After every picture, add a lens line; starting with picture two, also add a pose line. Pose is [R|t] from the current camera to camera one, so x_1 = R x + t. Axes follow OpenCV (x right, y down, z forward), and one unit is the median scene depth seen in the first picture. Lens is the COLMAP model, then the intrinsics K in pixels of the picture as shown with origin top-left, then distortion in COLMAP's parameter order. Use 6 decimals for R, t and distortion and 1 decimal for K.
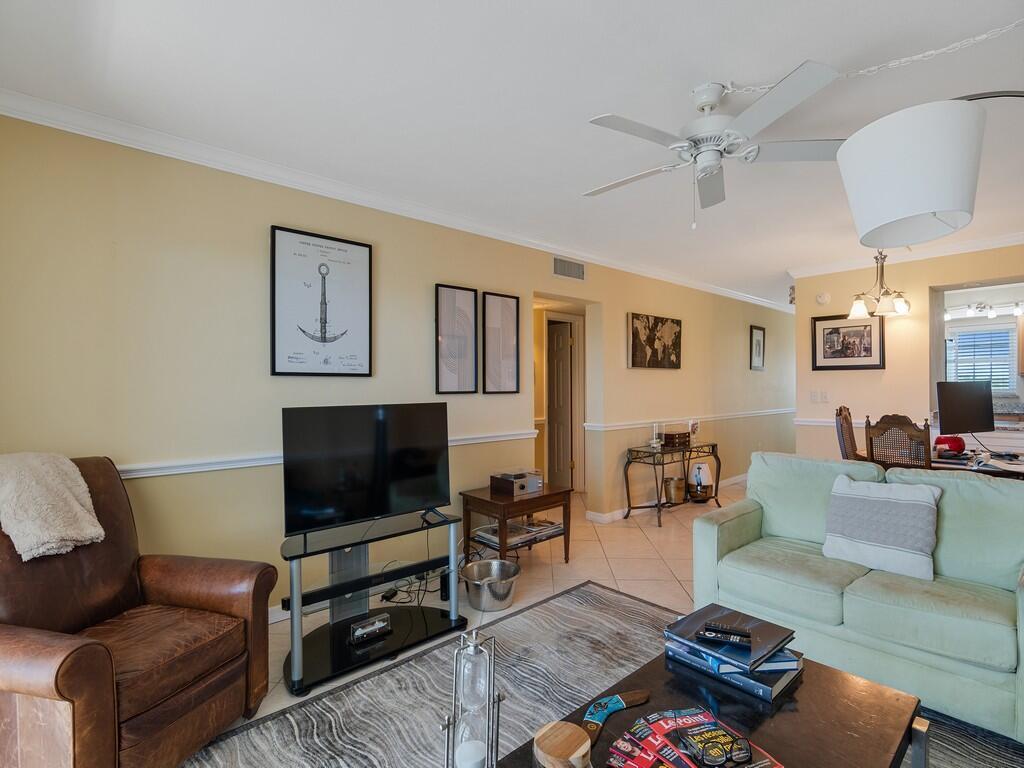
lens RADIAL K [[504.3, 0, 515.2], [0, 504.3, 386.1], [0, 0, 1]] dist [-0.011103, -0.002250]
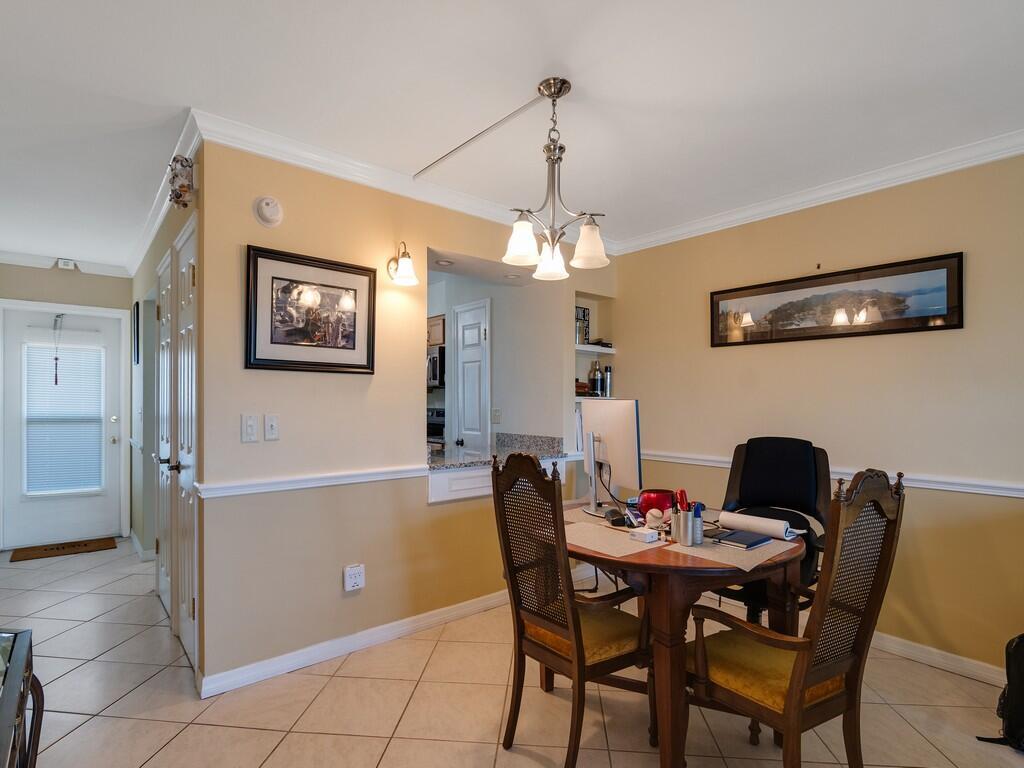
lens RADIAL K [[504.3, 0, 494.9], [0, 504.3, 398.4], [0, 0, 1]] dist [-0.011103, -0.002250]
pose [[0.035928, 0.008741, 0.999316, 0.176873], [-0.005610, 0.999948, -0.008545, -0.002743], [-0.999339, -0.005299, 0.035975, 0.816801]]
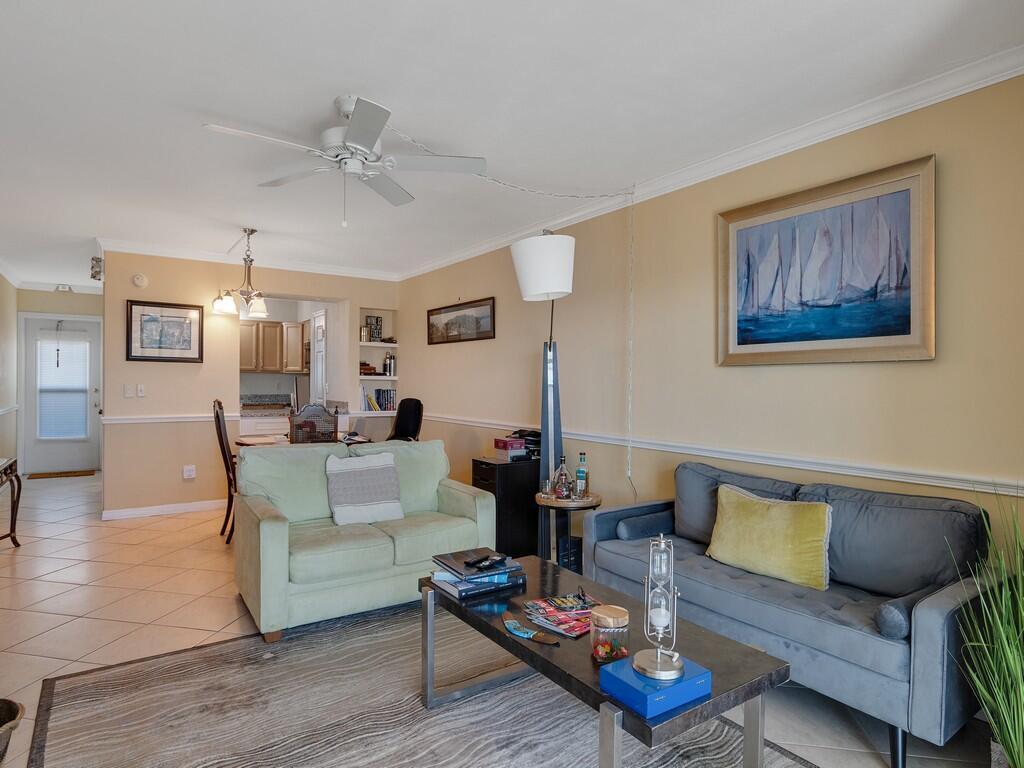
lens RADIAL K [[577.9, 0, 518.8], [0, 577.9, 382.9], [0, 0, 1]] dist [-0.017335, -0.001566]
pose [[0.125729, 0.003853, 0.992057, -0.329604], [-0.010334, 0.999943, -0.002574, 0.003215], [-0.992011, -0.009929, 0.125762, 0.208220]]
